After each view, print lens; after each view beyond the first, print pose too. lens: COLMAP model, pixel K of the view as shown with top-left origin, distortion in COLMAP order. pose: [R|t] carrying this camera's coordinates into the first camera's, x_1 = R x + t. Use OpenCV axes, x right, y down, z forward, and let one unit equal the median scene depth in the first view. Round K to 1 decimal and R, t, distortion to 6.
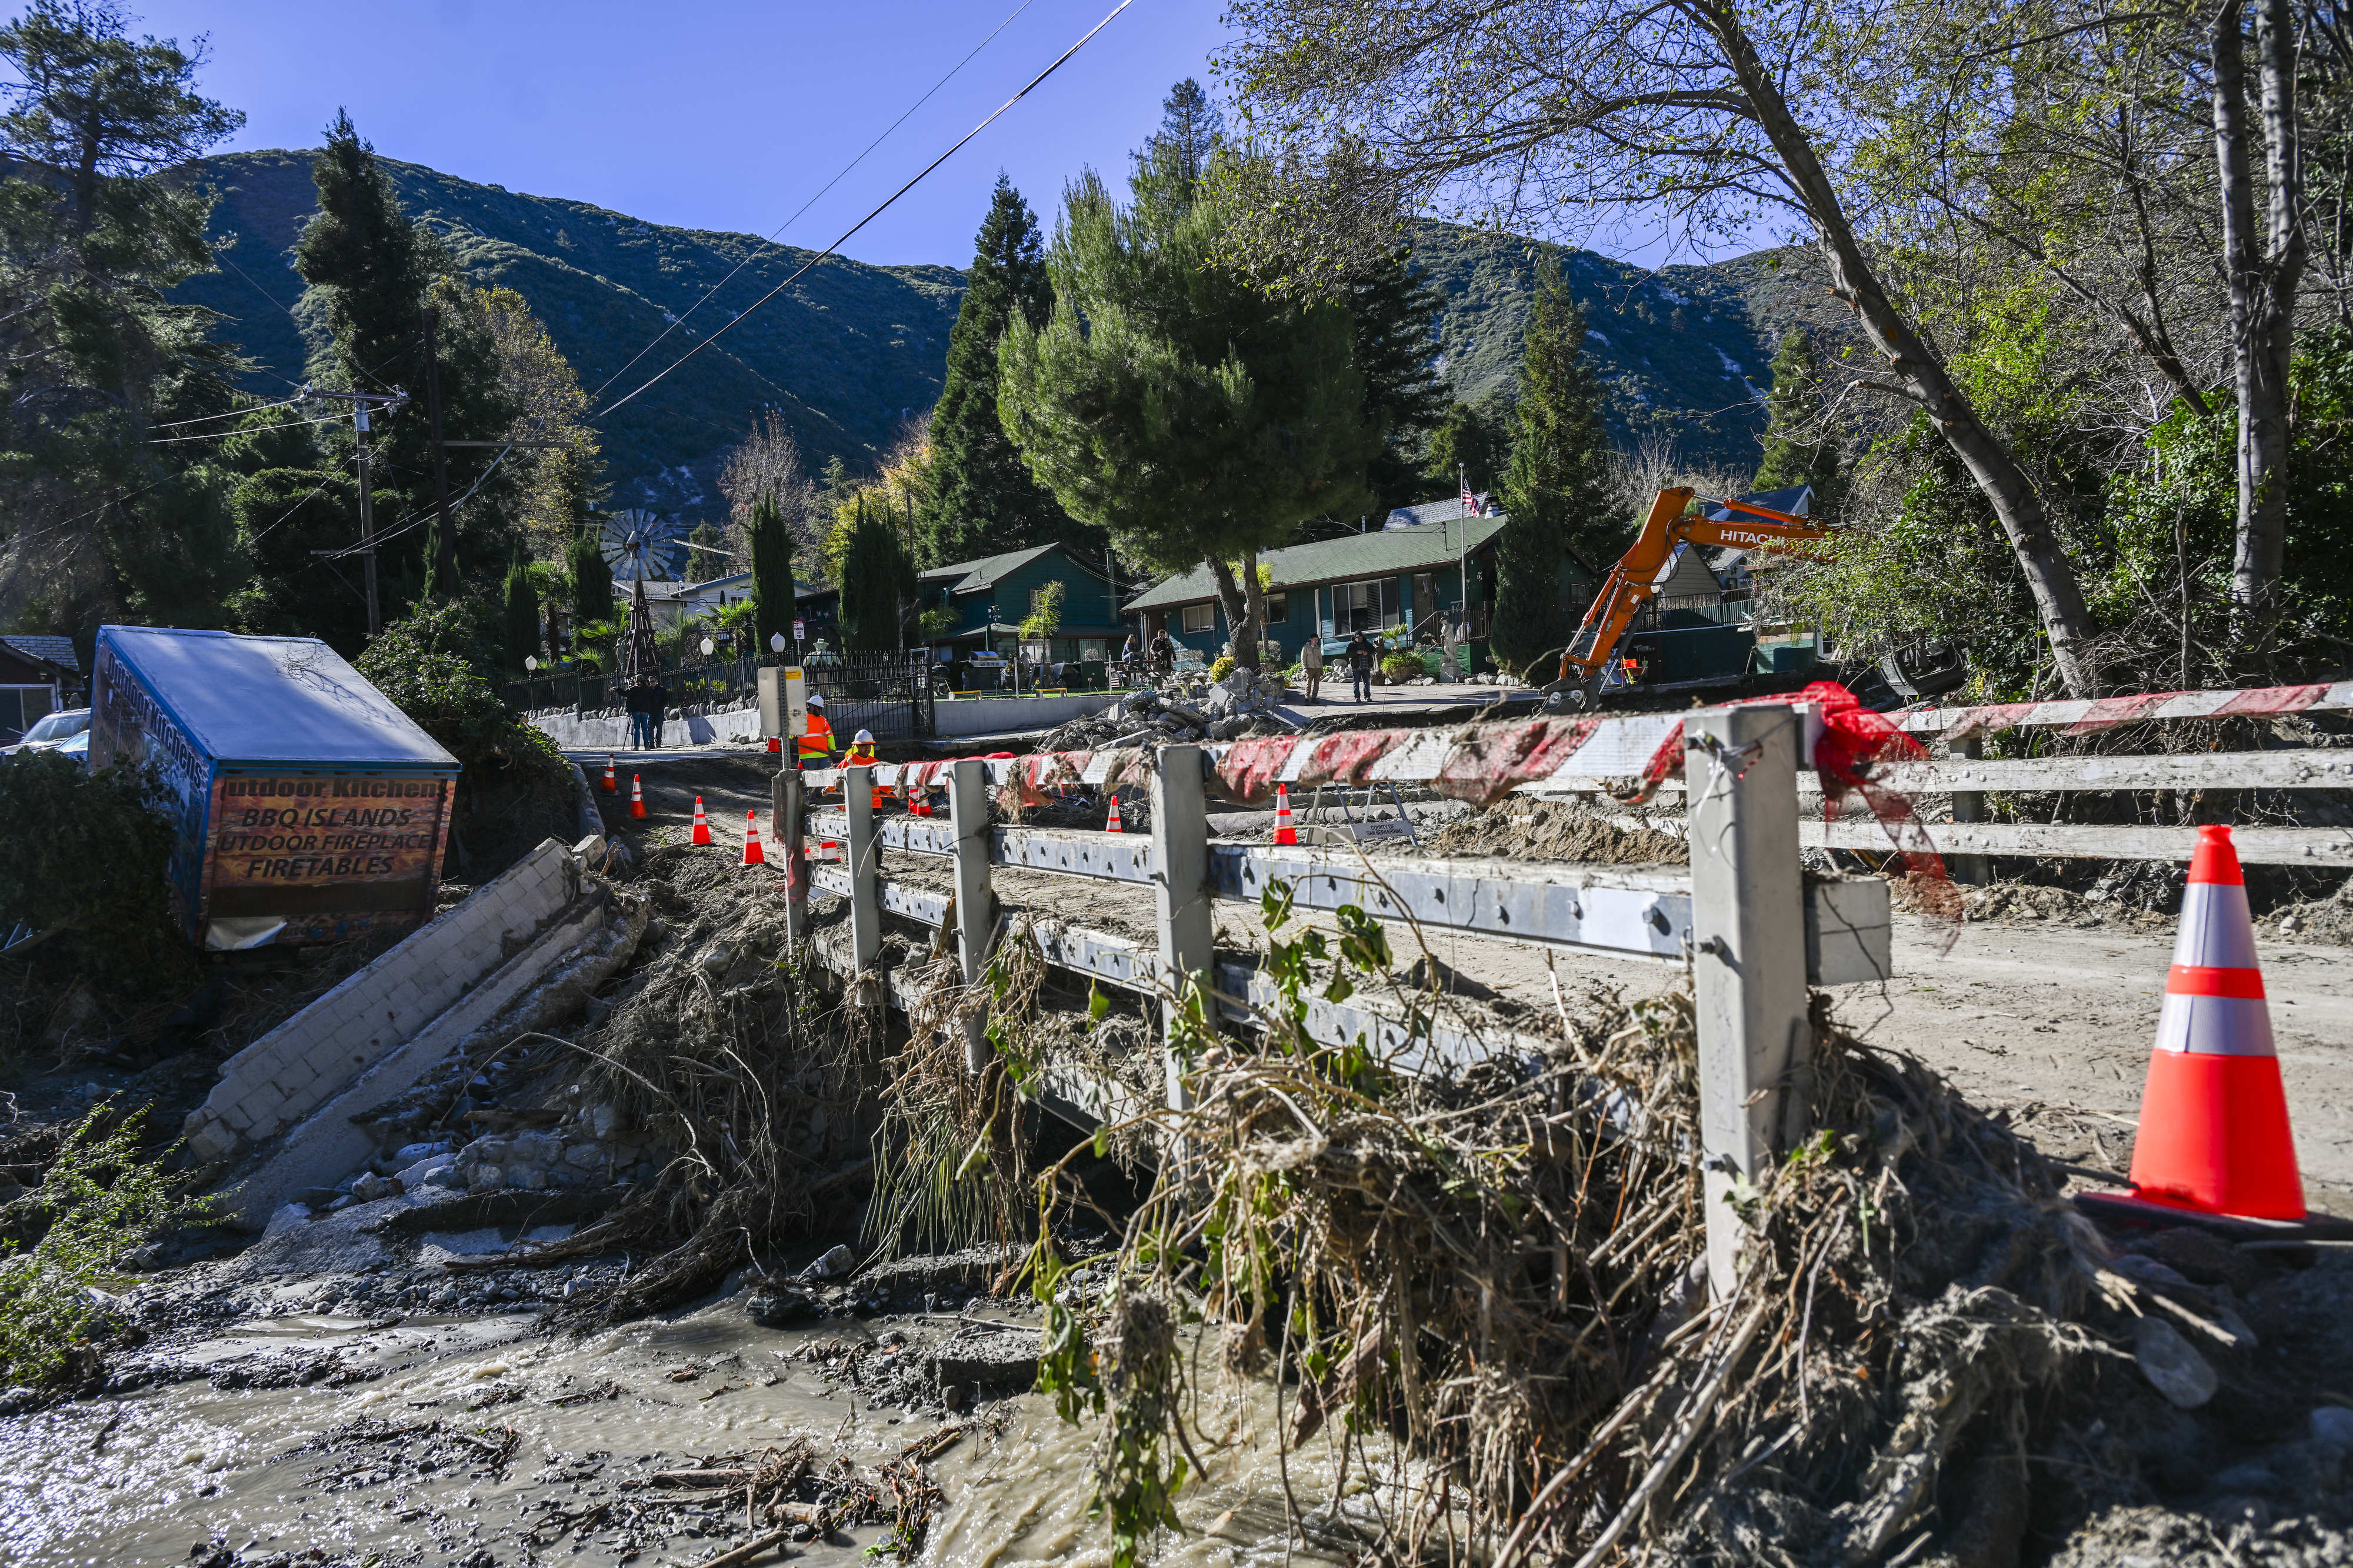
lens RADIAL K [[1572.2, 0, 1147.9], [0, 1572.2, 792.4], [0, 0, 1]] dist [0.000456, -0.001938]
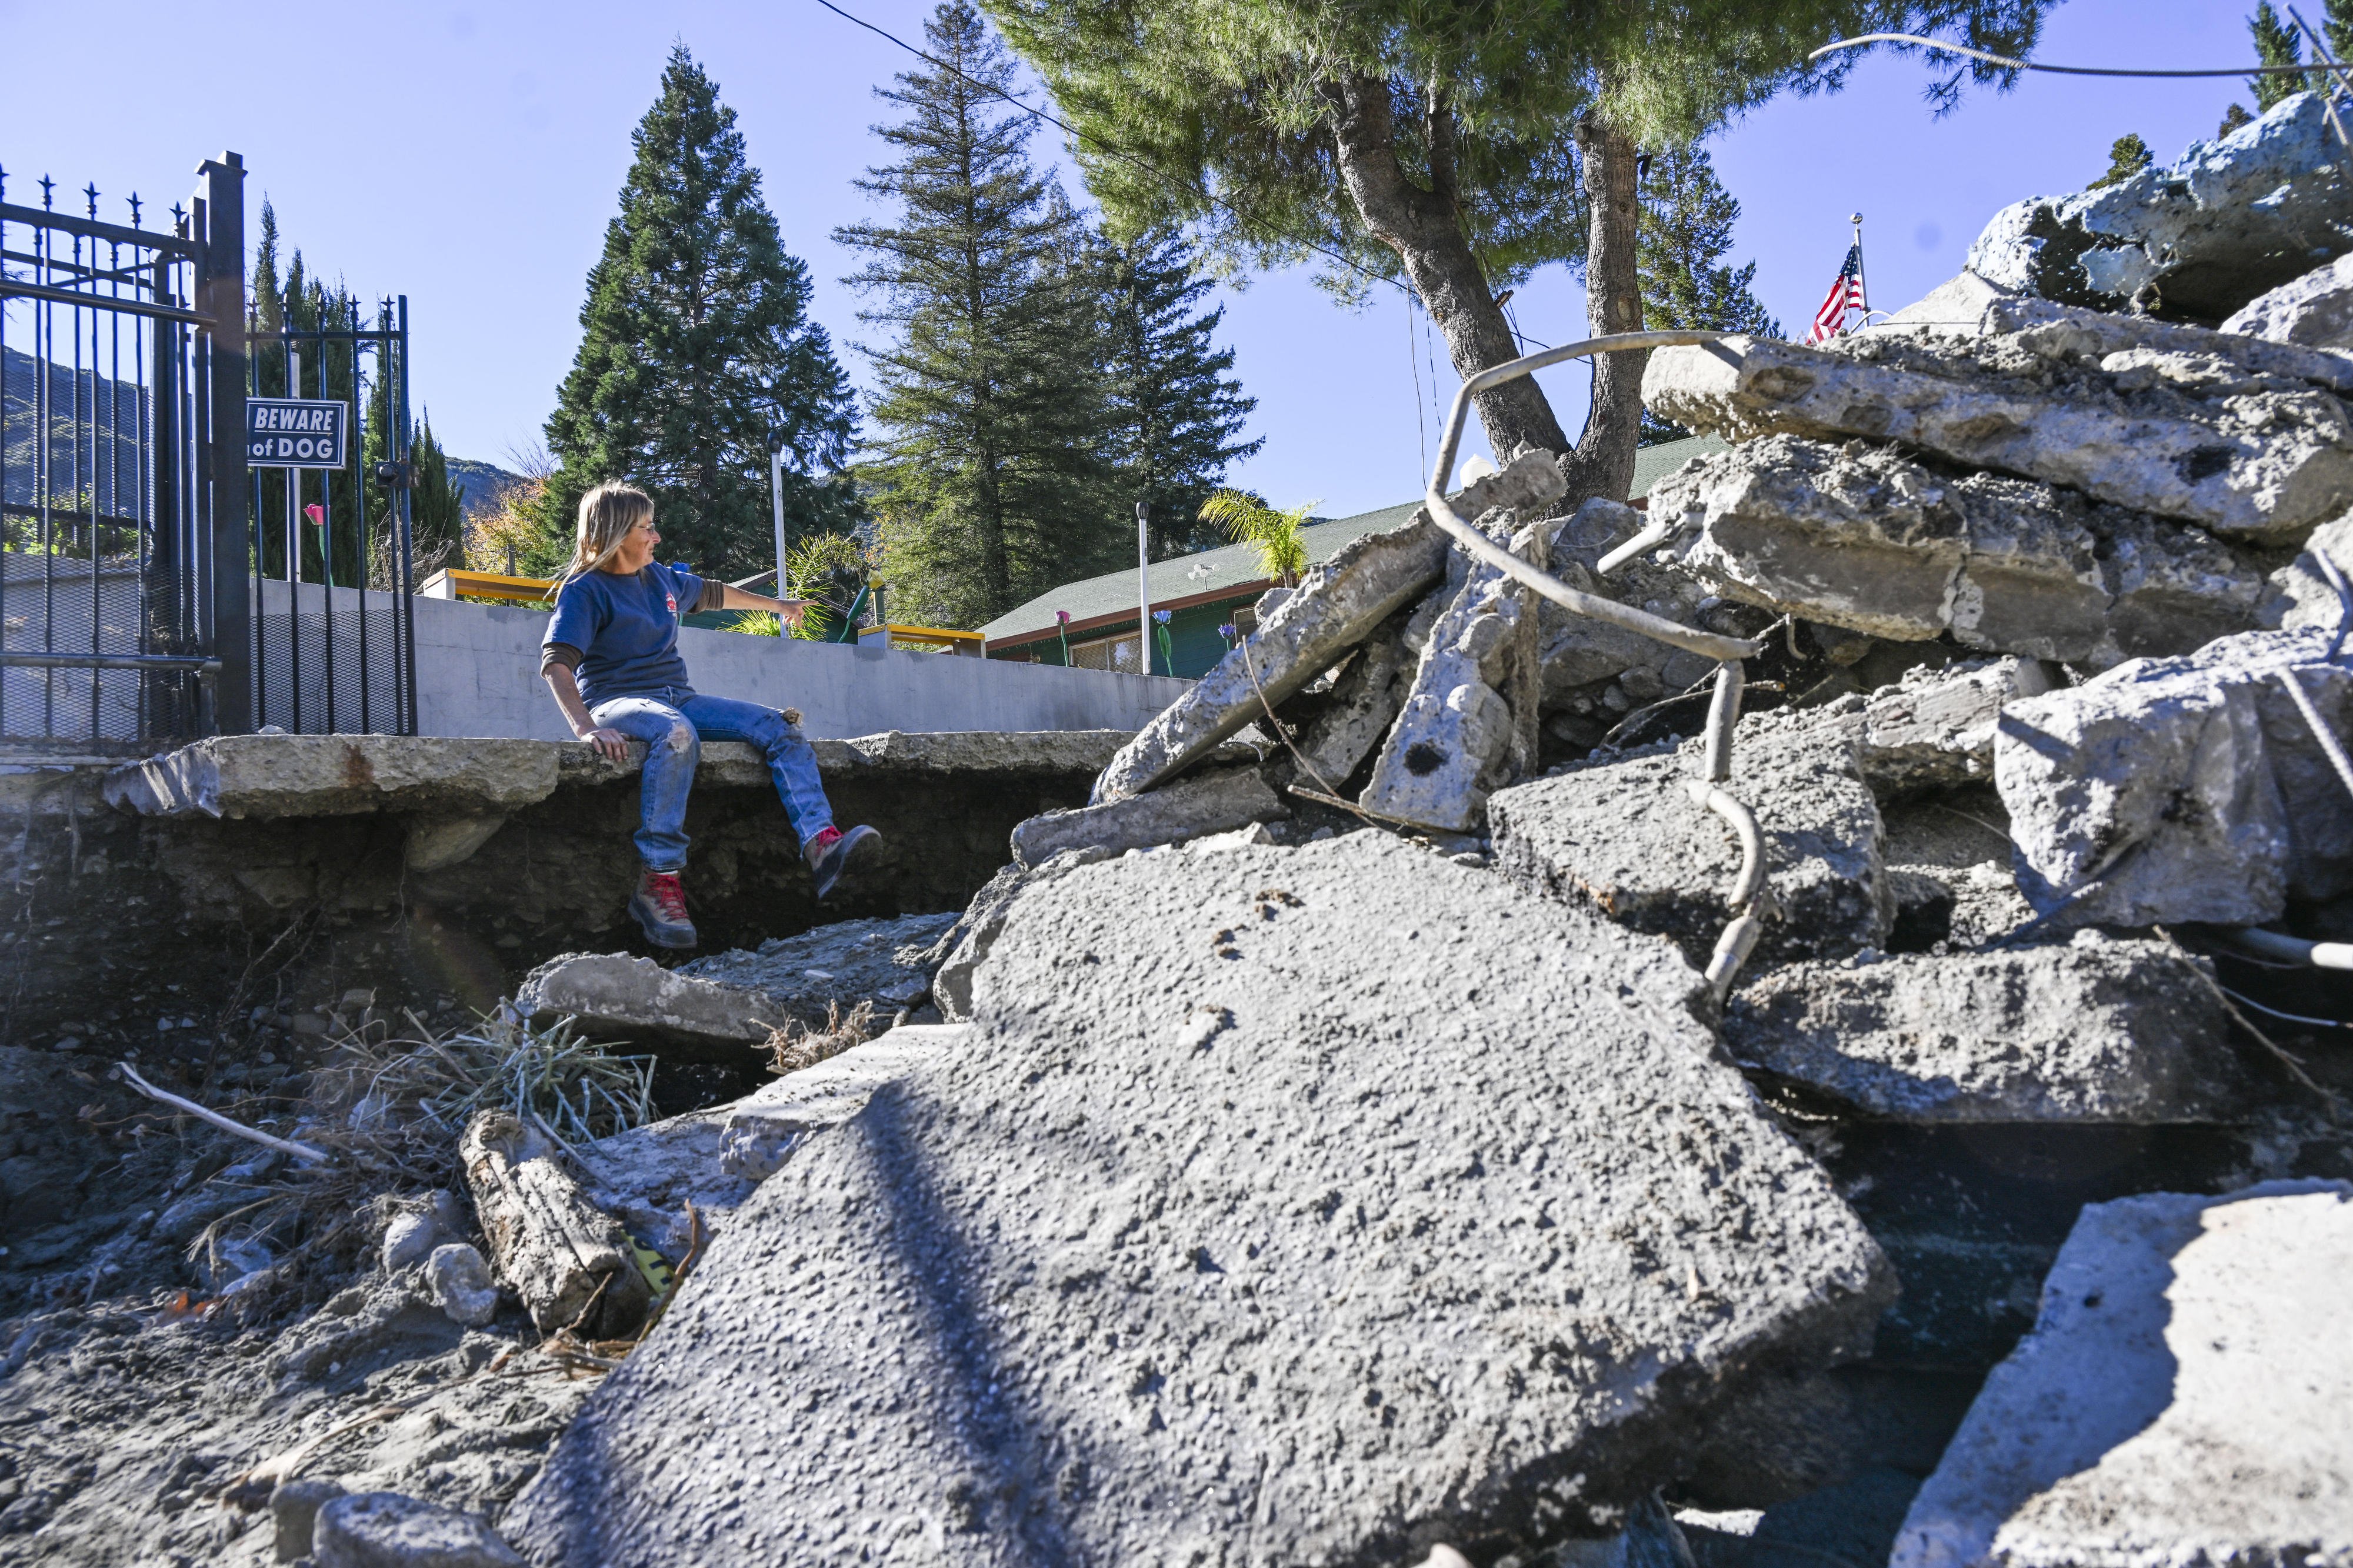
lens RADIAL K [[1572.2, 0, 1147.9], [0, 1572.2, 792.4], [0, 0, 1]] dist [0.000456, -0.001938]
pose [[0.978850, -0.002158, 0.204567, -0.060357], [0.032000, 0.989251, -0.142685, -0.008038], [-0.202061, 0.146213, 0.968397, 0.625251]]
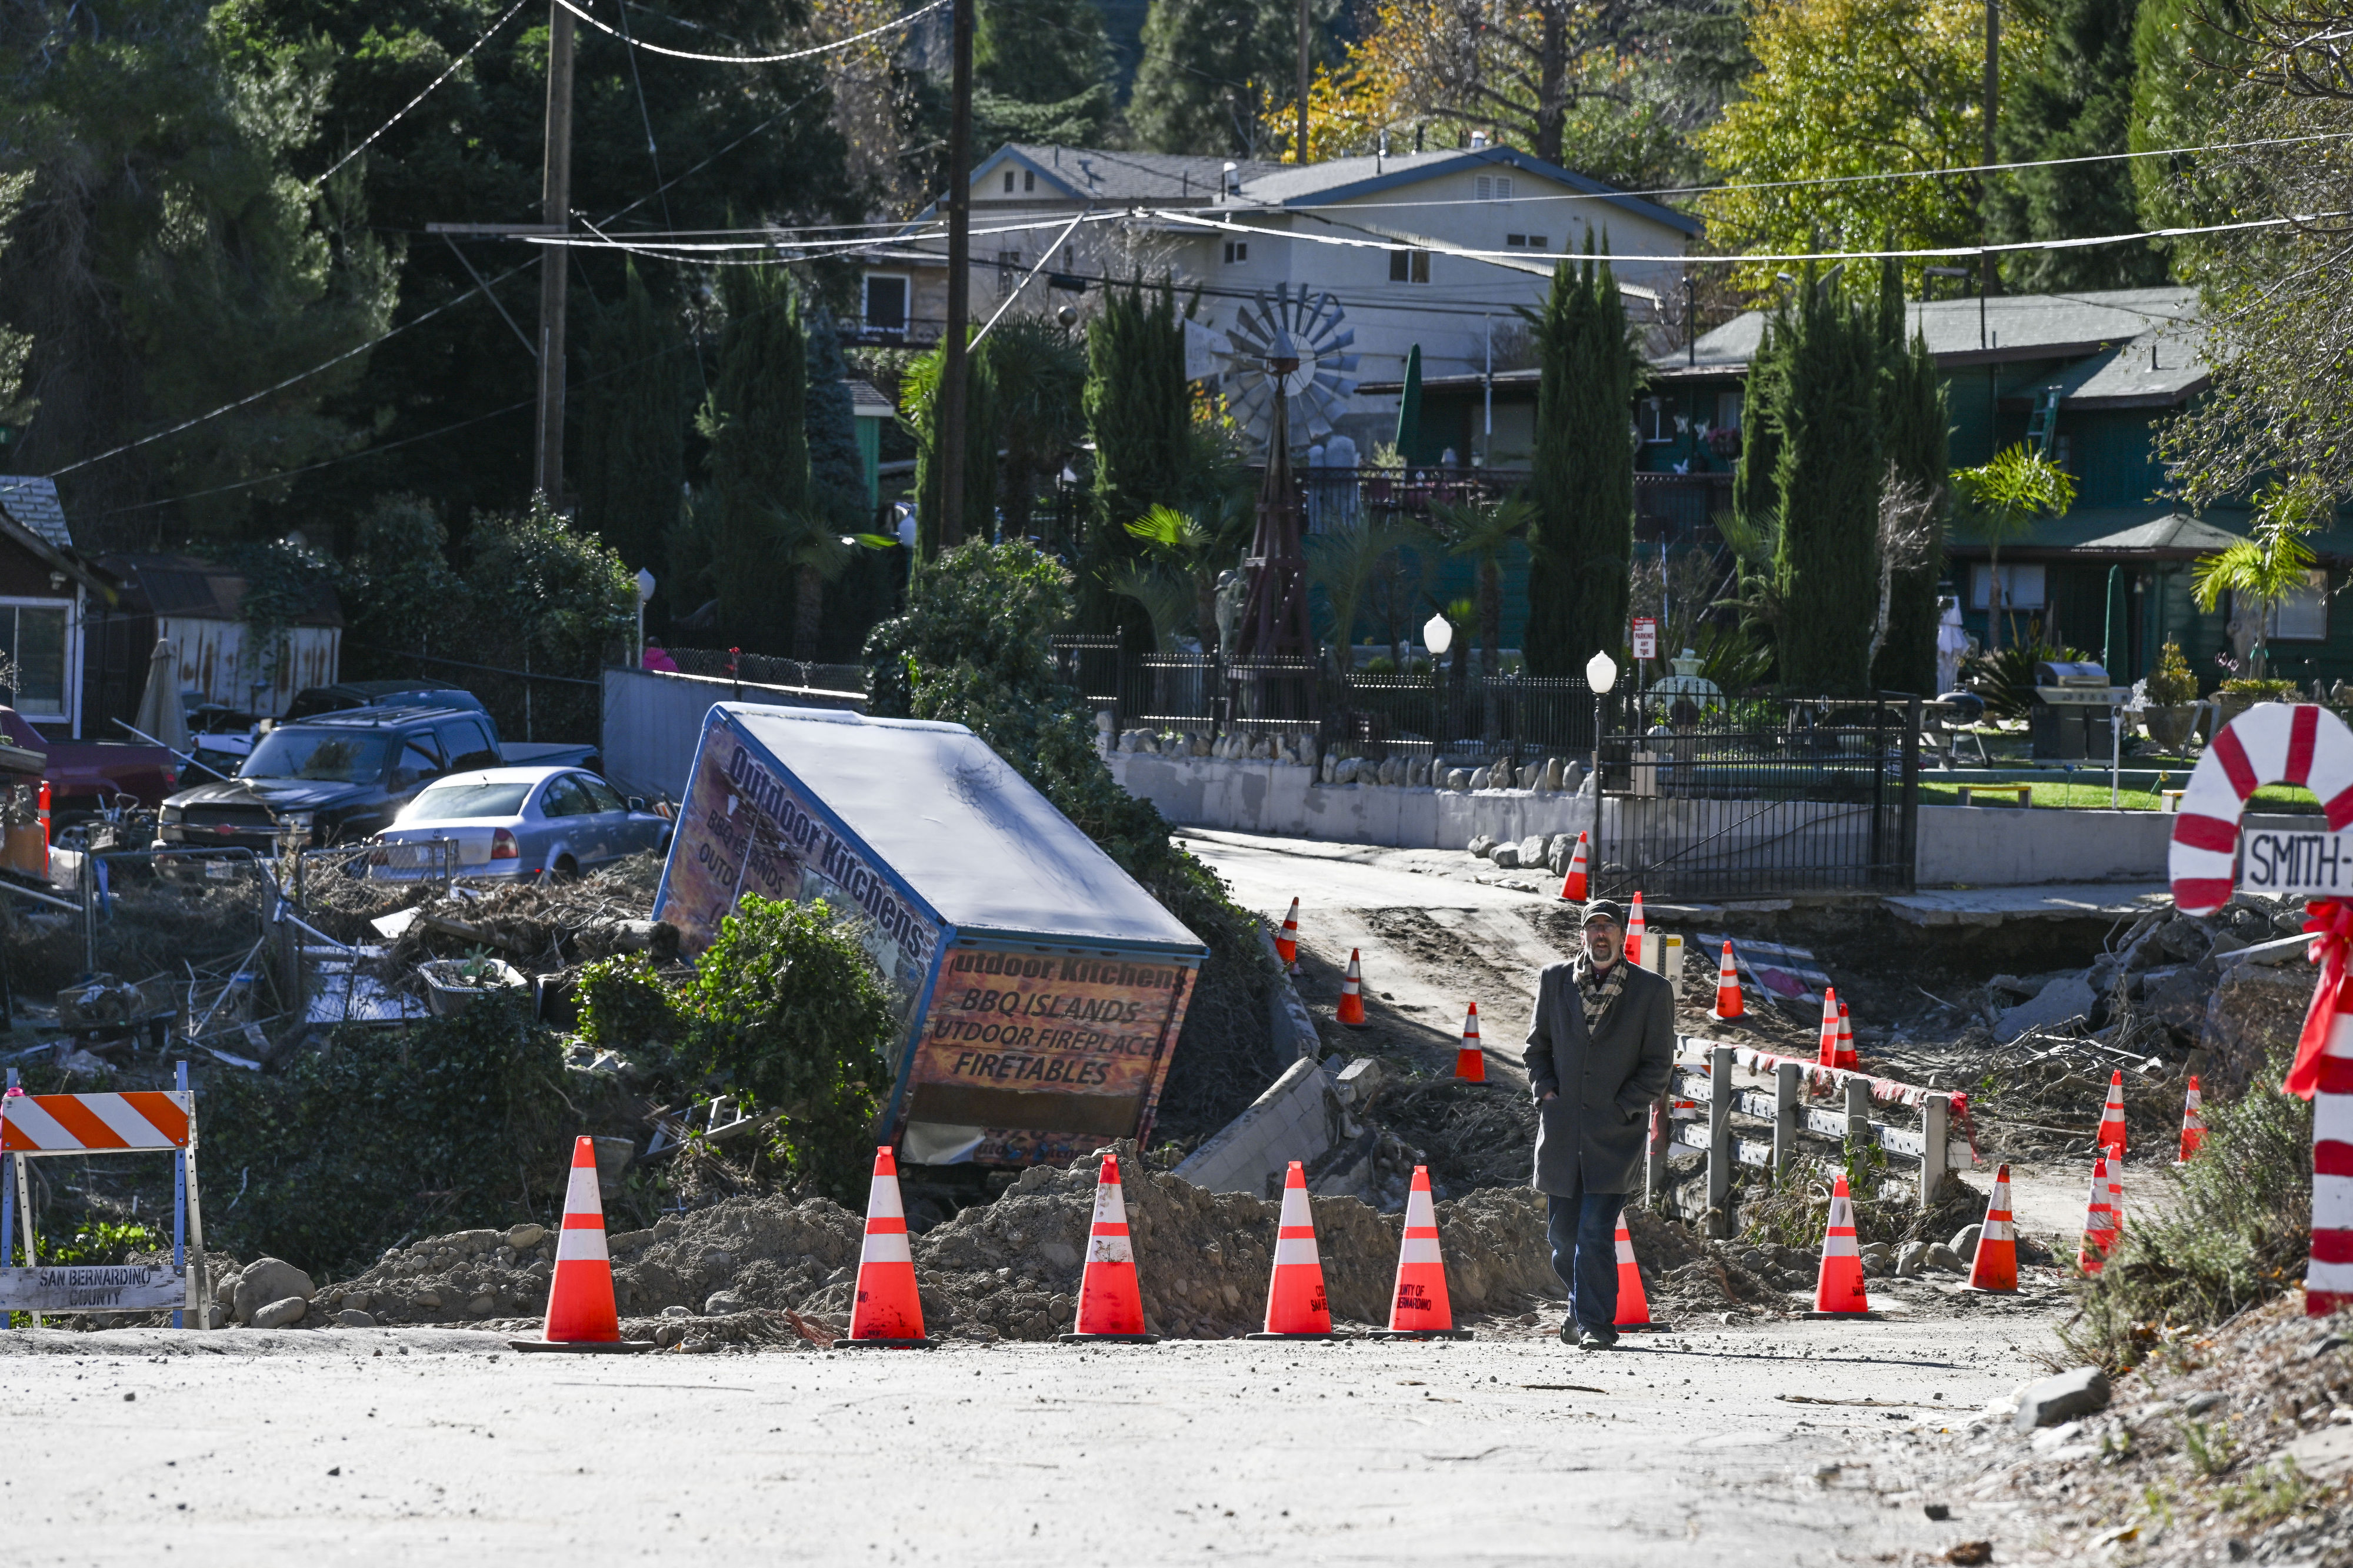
lens RADIAL K [[8022.2, 0, 1176.5], [0, 8022.2, 784.0], [0, 0, 1]] dist [0.133768, 0.328683]
pose [[0.963324, 0.086944, -0.253865, 0.186448], [-0.089933, 0.995948, -0.000169, -0.034413], [0.252822, 0.022994, 0.967240, -0.986822]]
